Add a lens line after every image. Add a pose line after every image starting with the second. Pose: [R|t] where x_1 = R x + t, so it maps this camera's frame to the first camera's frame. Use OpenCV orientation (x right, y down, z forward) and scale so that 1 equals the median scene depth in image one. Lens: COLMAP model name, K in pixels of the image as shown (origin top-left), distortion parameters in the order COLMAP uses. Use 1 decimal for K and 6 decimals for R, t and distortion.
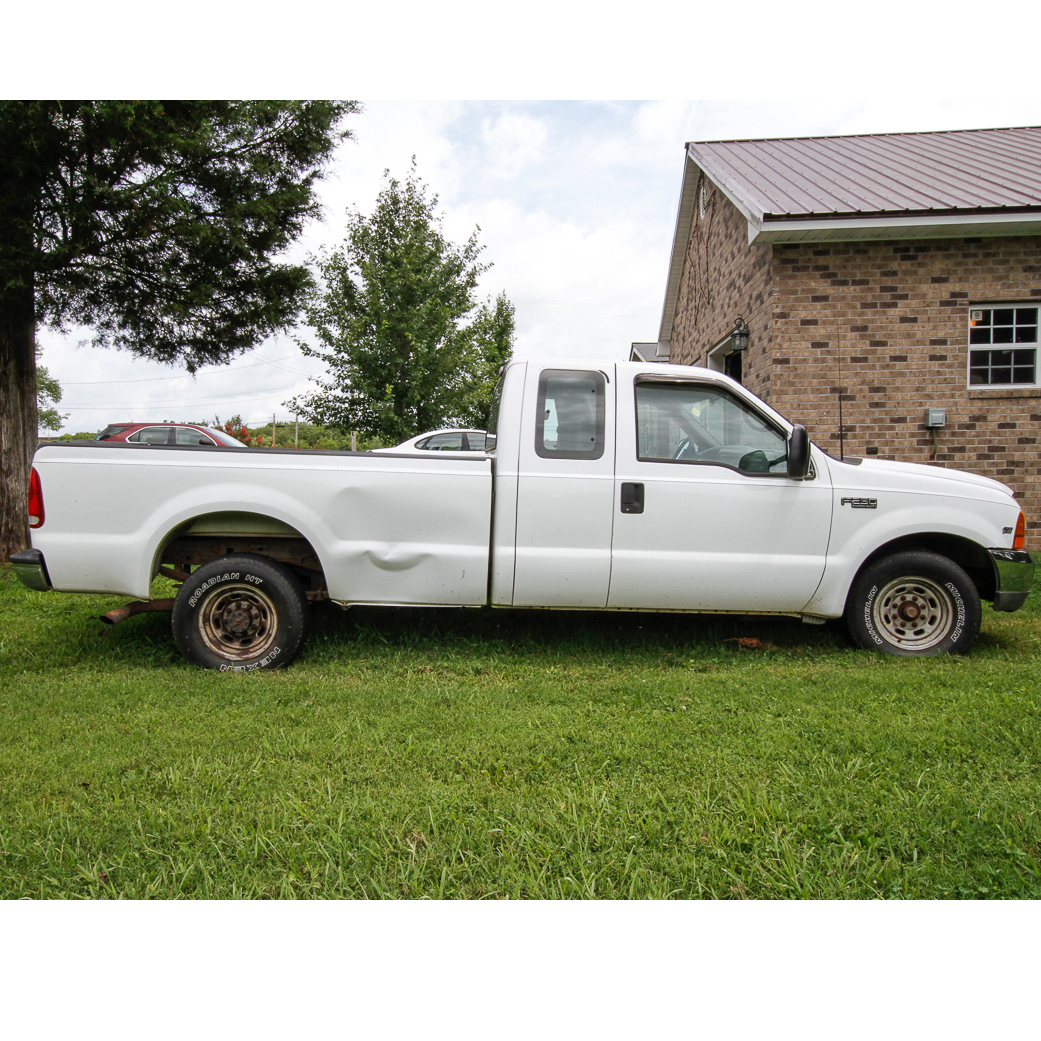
lens RADIAL K [[929.5, 0, 499.3], [0, 929.5, 497.3], [0, 0, 1]] dist [0.051733, 0.011078]
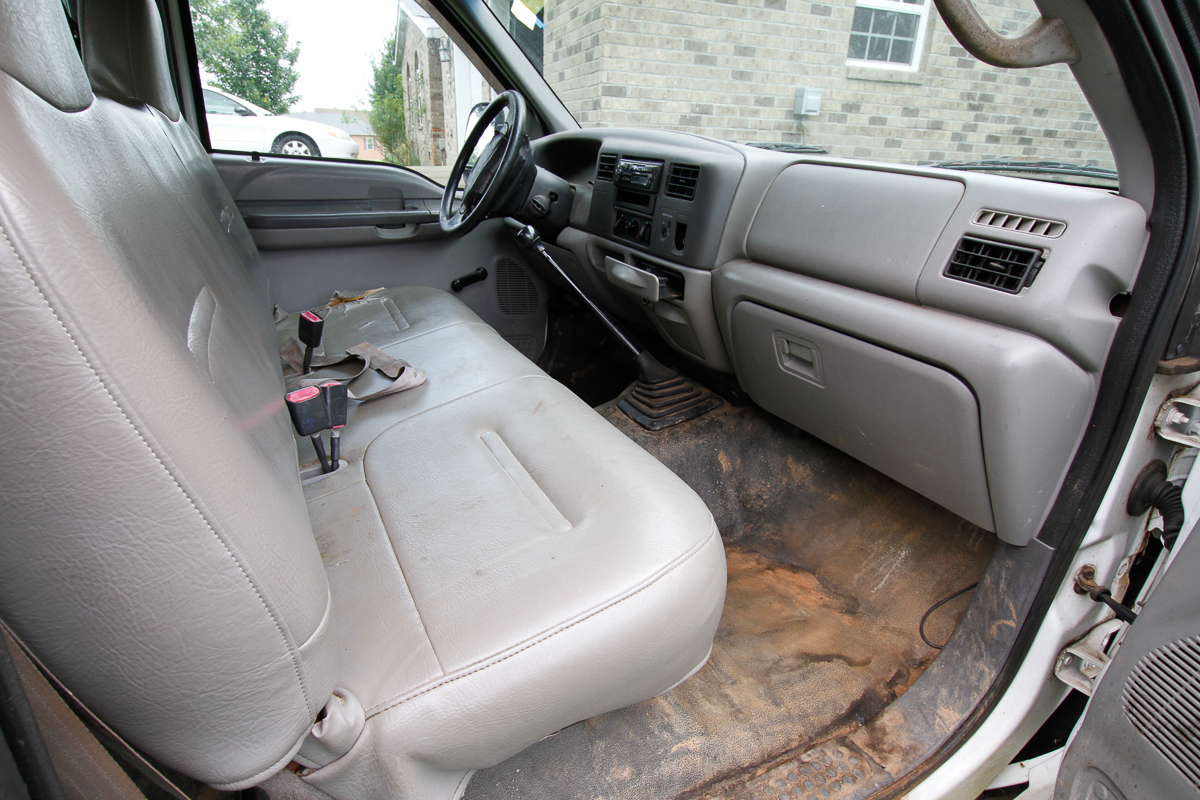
lens RADIAL K [[676.9, 0, 598.7], [0, 676.9, 419.8], [0, 0, 1]] dist [-0.021412, 0.001593]
pose [[0.923805, -0.100388, 0.369469, 0.095083], [-0.037104, 0.936997, 0.347363, -0.028736], [-0.381062, -0.334604, 0.861877, 0.527015]]
